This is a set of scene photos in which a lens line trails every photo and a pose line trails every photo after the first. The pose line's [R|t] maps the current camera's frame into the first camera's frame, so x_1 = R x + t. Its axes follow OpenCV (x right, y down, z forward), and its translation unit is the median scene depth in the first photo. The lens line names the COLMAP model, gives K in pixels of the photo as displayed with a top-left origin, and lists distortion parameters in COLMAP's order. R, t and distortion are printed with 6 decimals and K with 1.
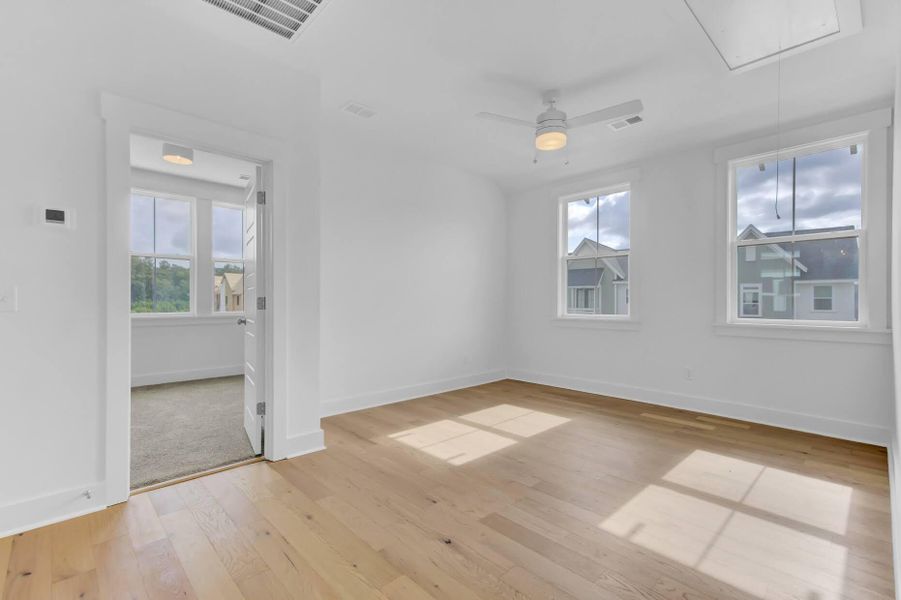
lens RADIAL K [[419.0, 0, 425.5], [0, 419.0, 297.4], [0, 0, 1]] dist [0.045167, 0.000405]
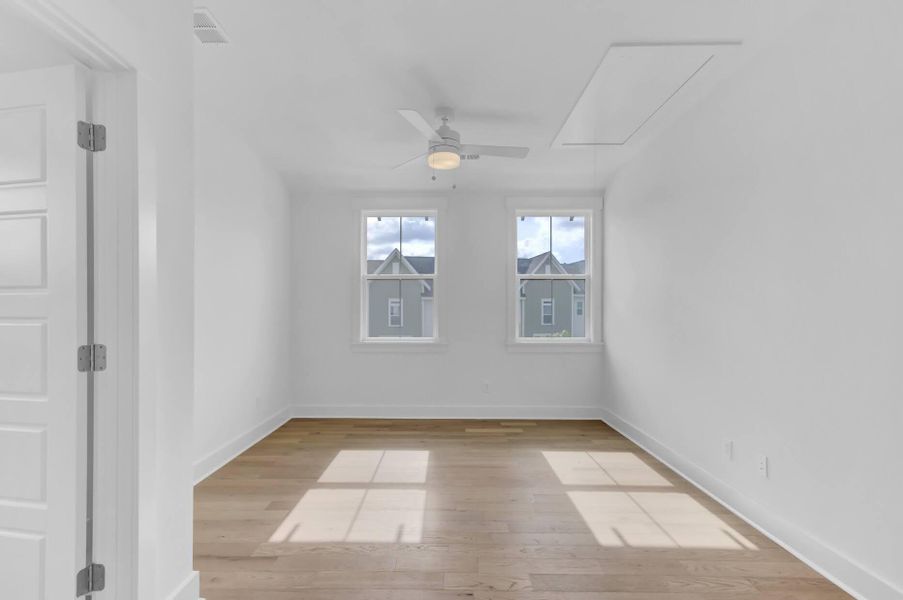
lens RADIAL K [[450.1, 0, 447.9], [0, 450.1, 315.5], [0, 0, 1]] dist [-0.000974, 0.000314]
pose [[0.679804, -0.010205, 0.733323, -0.397675], [-0.002967, 0.999857, 0.016664, -0.039710], [-0.733388, -0.013504, 0.679676, 0.291912]]
